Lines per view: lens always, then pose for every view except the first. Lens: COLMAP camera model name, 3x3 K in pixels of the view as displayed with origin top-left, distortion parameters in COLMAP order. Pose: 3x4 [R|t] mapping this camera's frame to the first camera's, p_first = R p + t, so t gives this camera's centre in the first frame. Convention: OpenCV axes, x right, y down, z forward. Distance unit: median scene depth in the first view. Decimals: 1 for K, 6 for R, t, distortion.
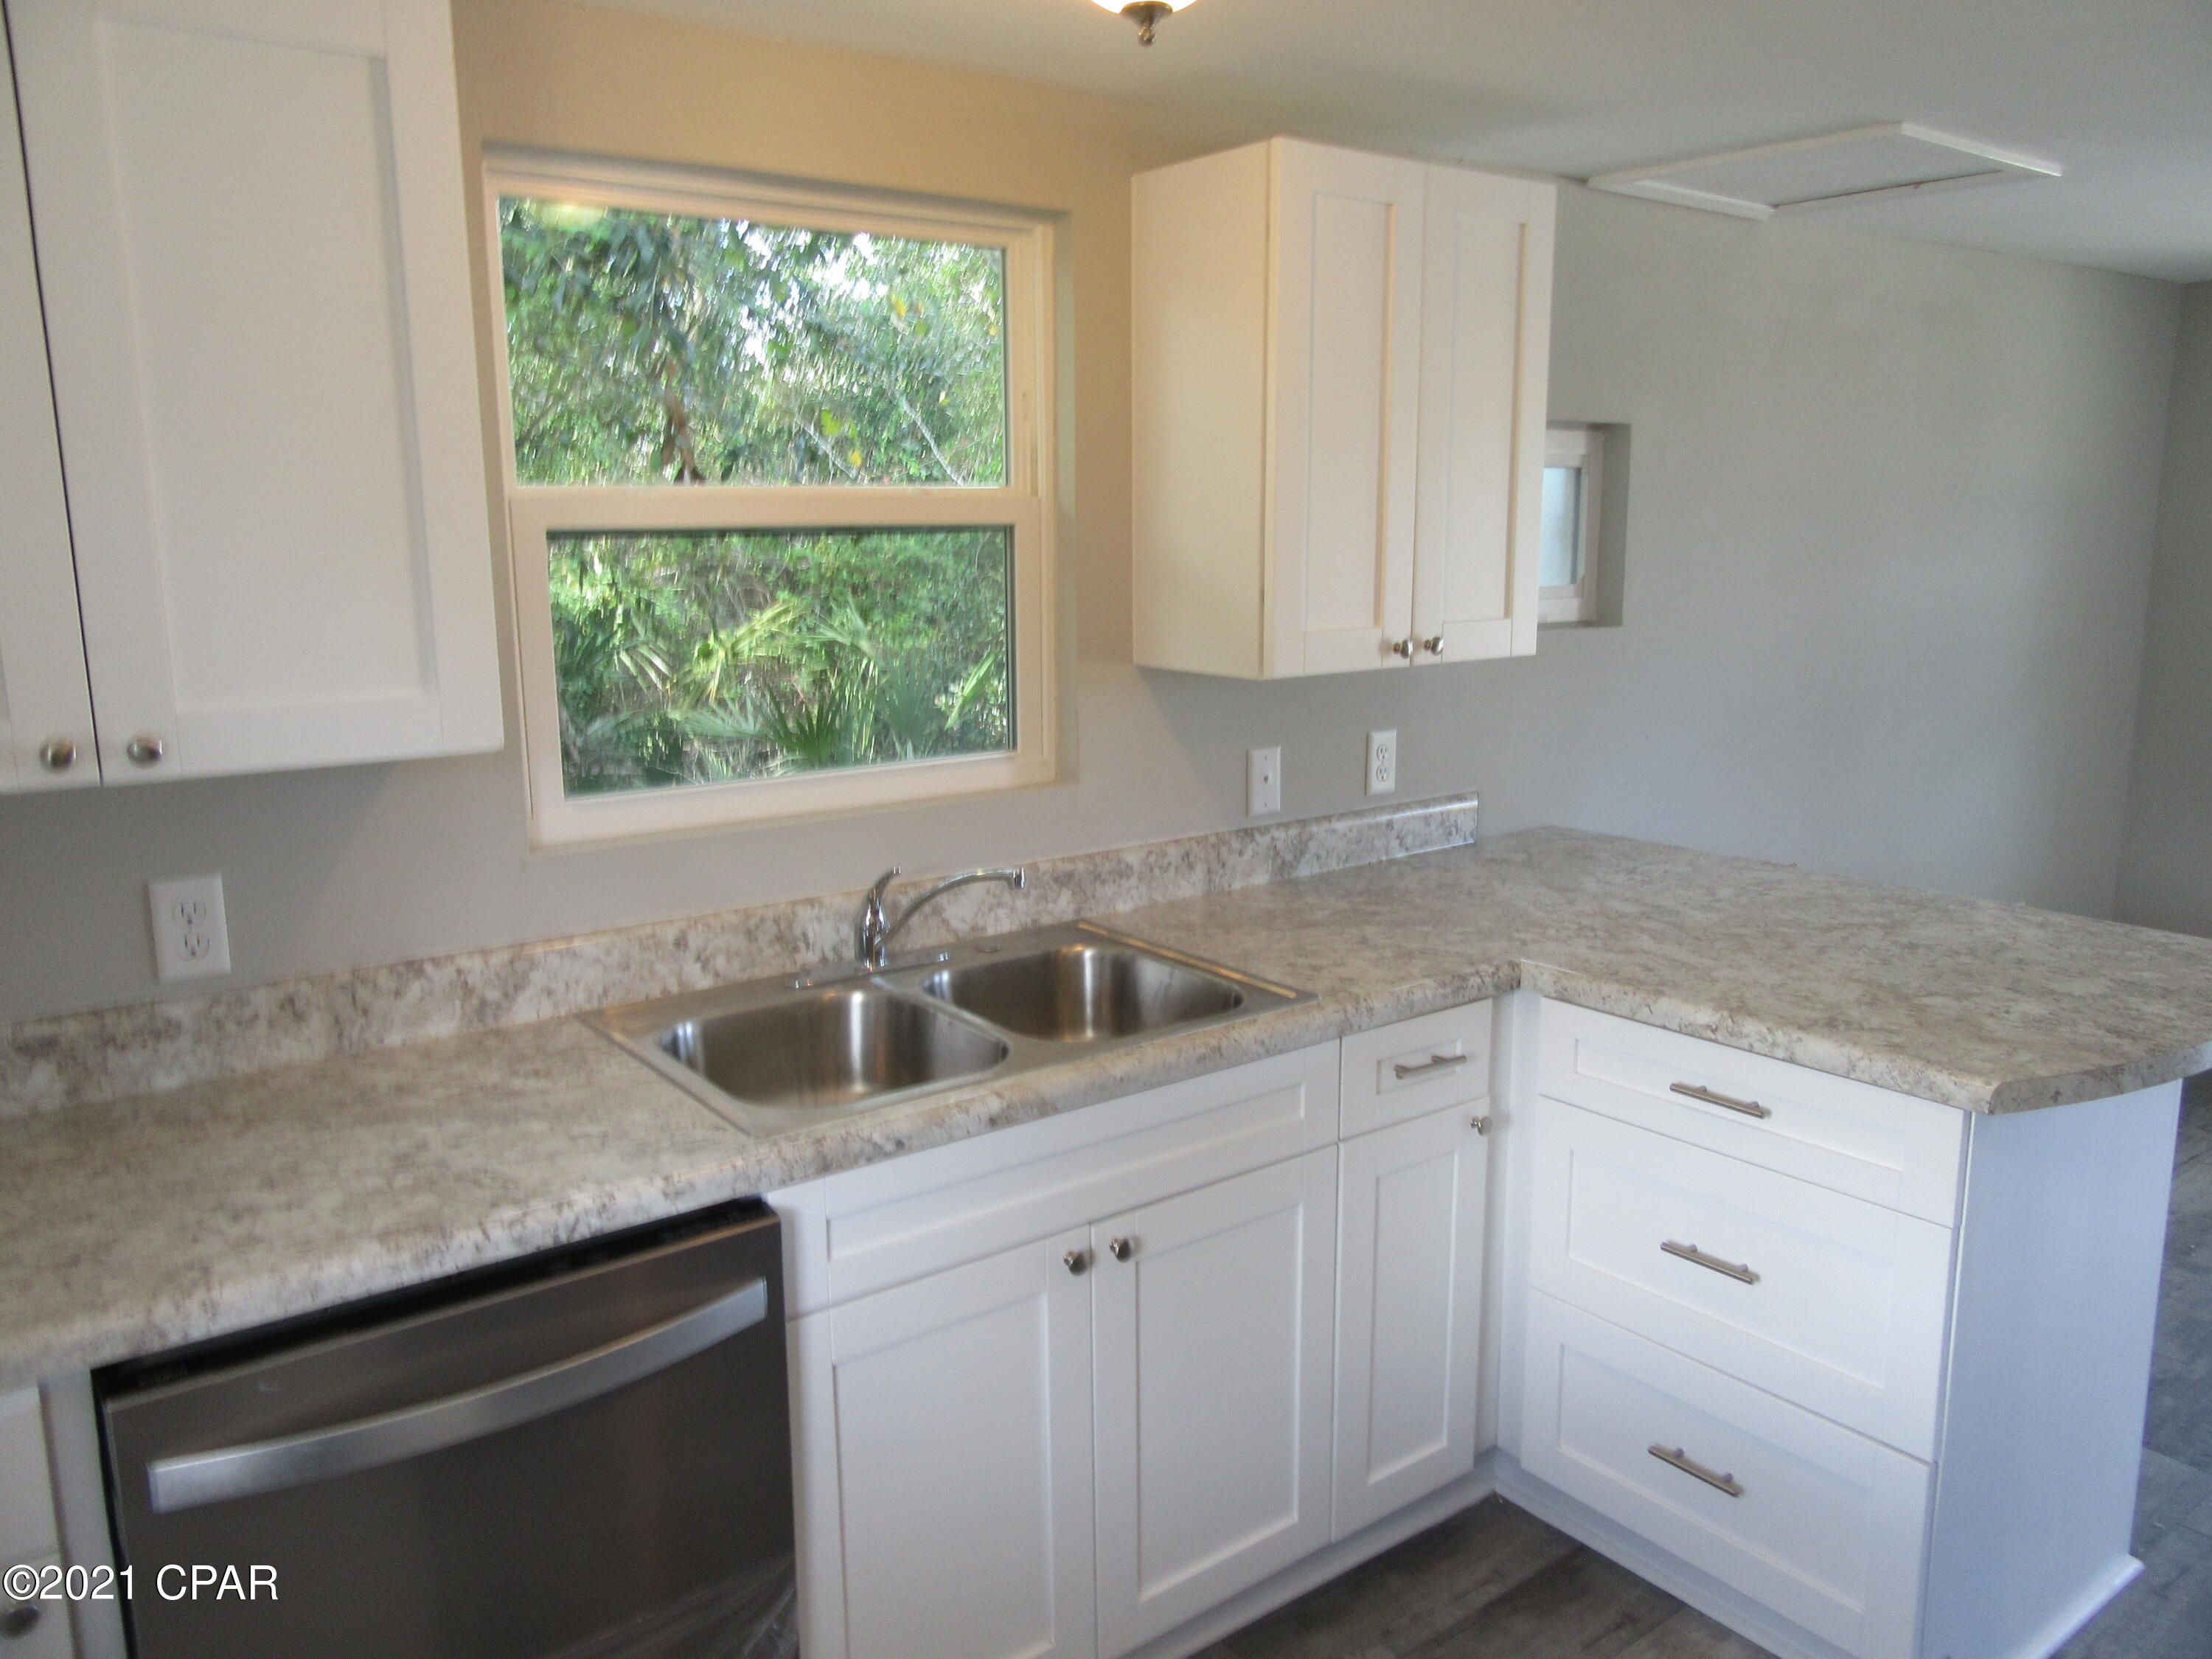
lens RADIAL K [[1630.7, 0, 1107.4], [0, 1630.7, 826.8], [0, 0, 1]] dist [-0.005037, -0.002849]
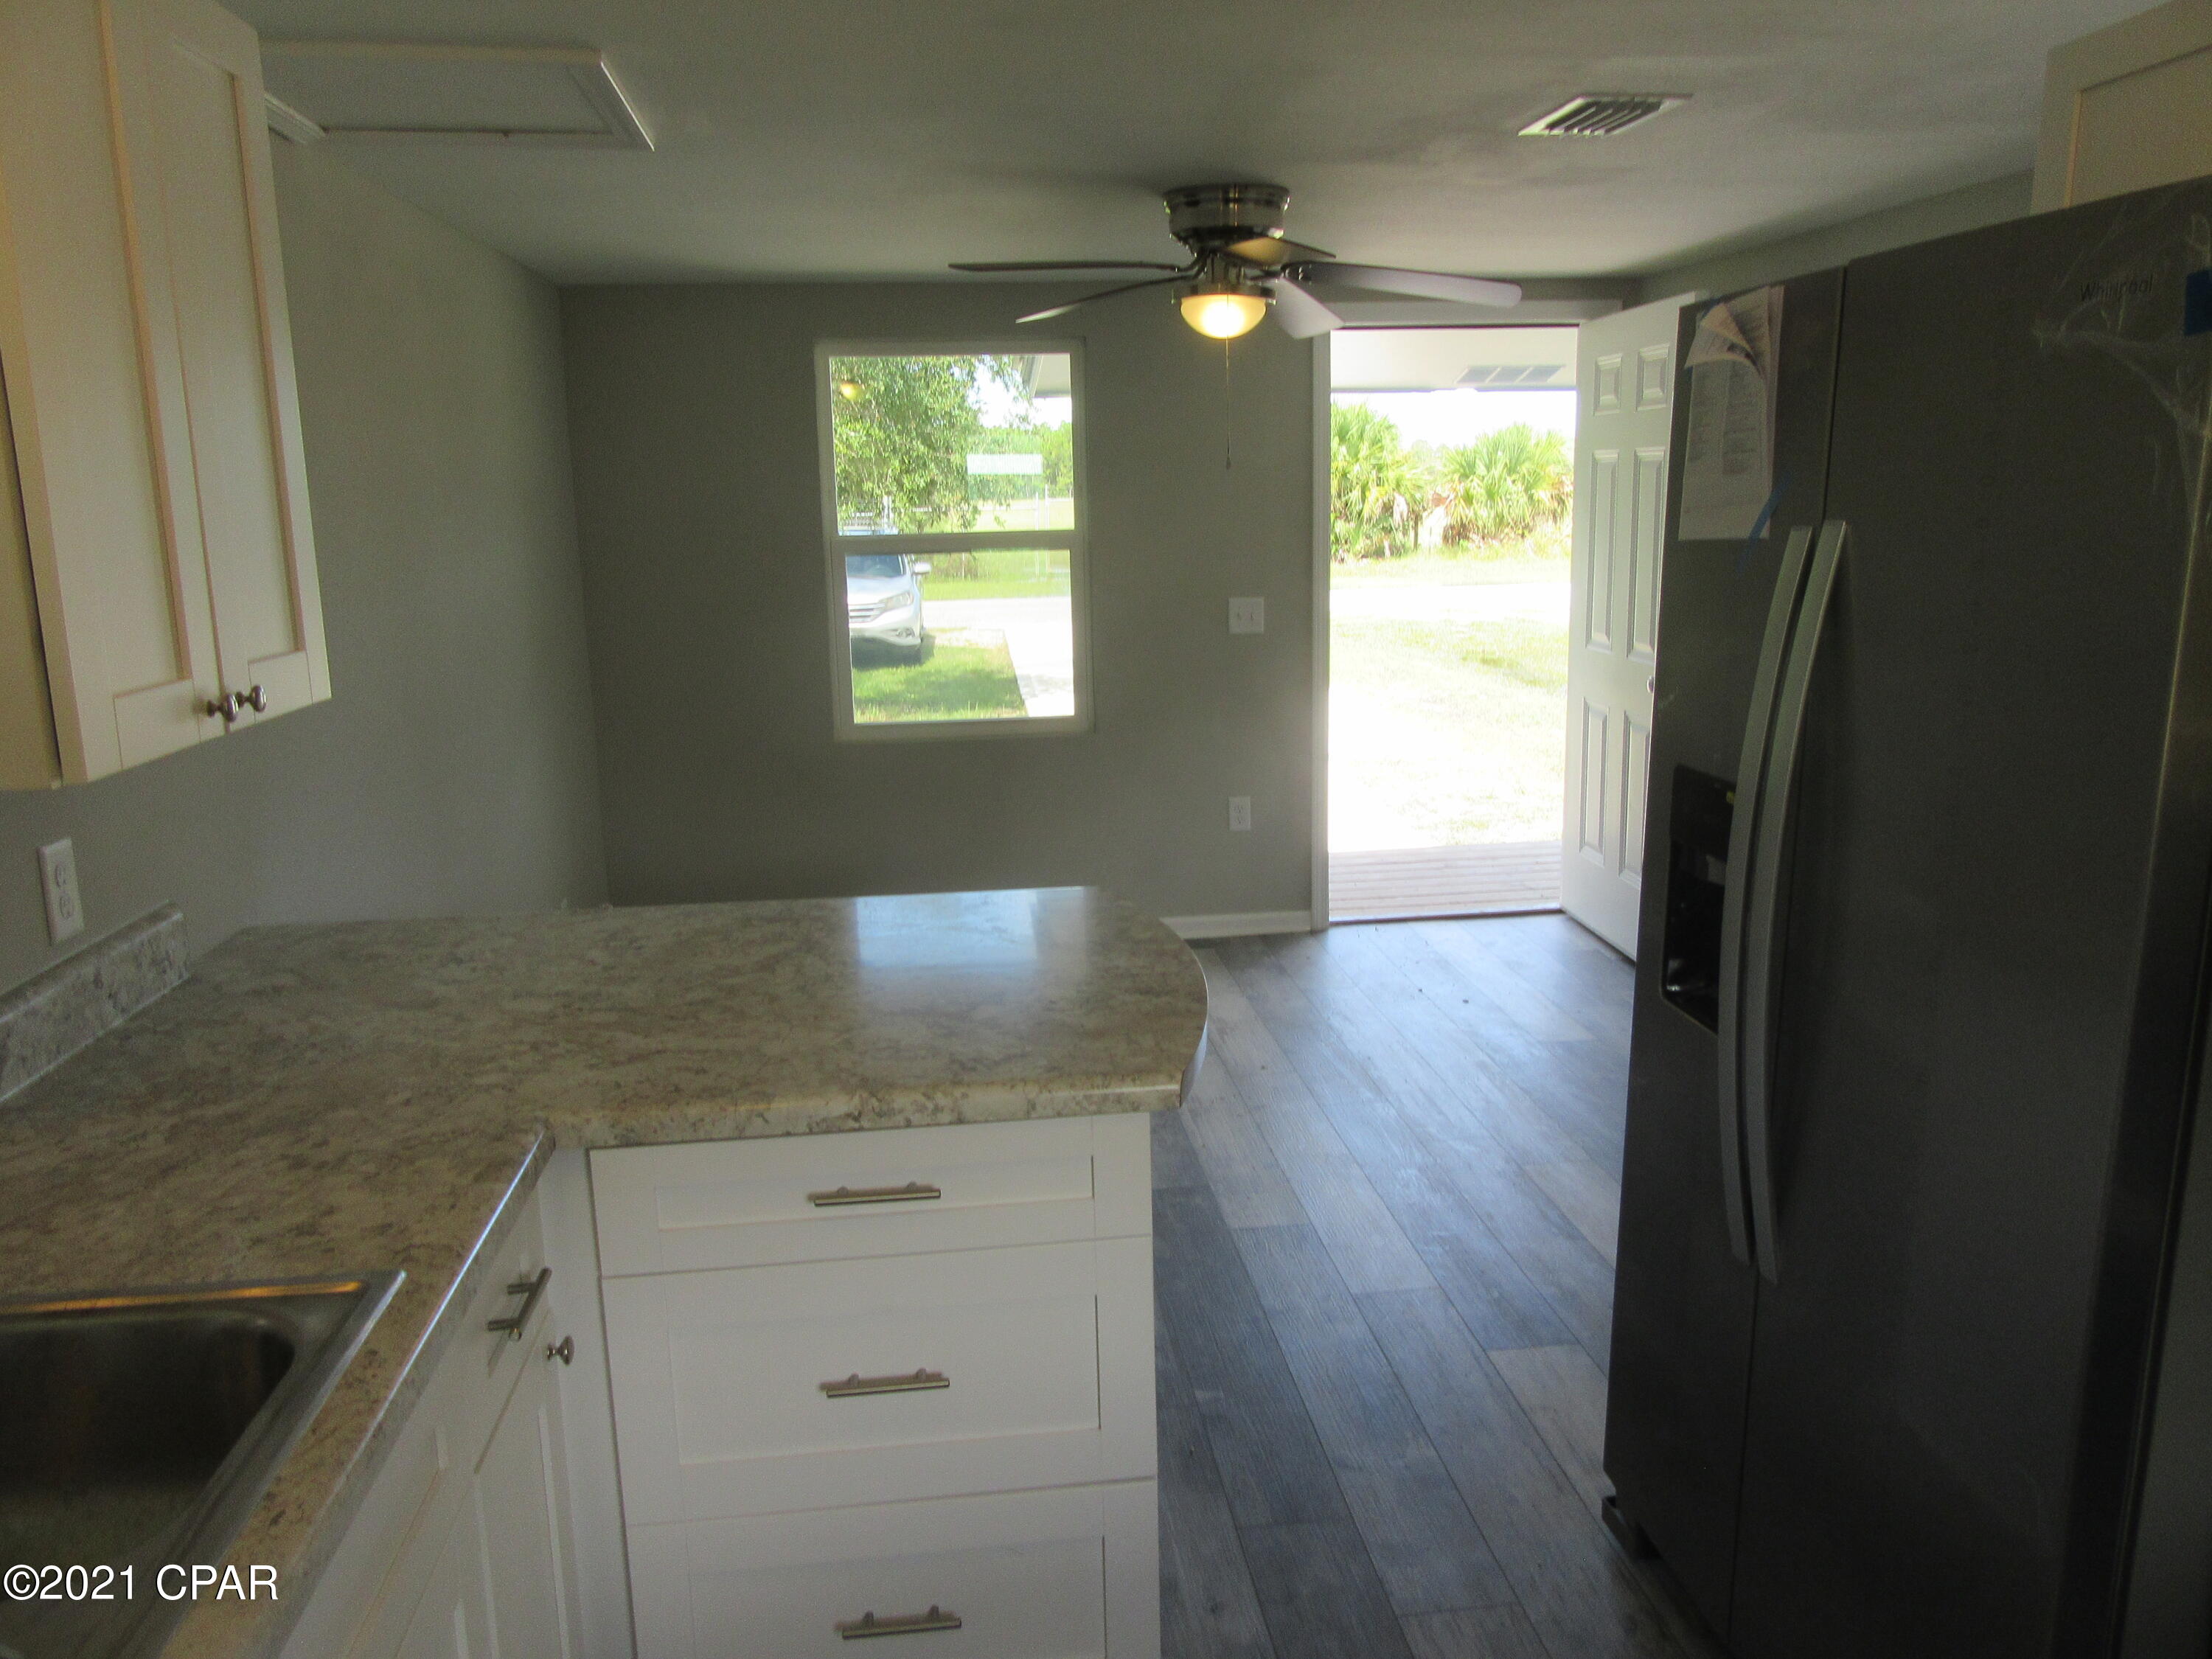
lens RADIAL K [[1630.7, 0, 1109.8], [0, 1630.7, 830.0], [0, 0, 1]] dist [-0.005037, -0.002849]
pose [[0.495587, -0.172667, 0.851222, -0.225370], [0.173812, 0.979932, 0.097580, -0.070903], [-0.850989, 0.099593, 0.515654, 0.415860]]
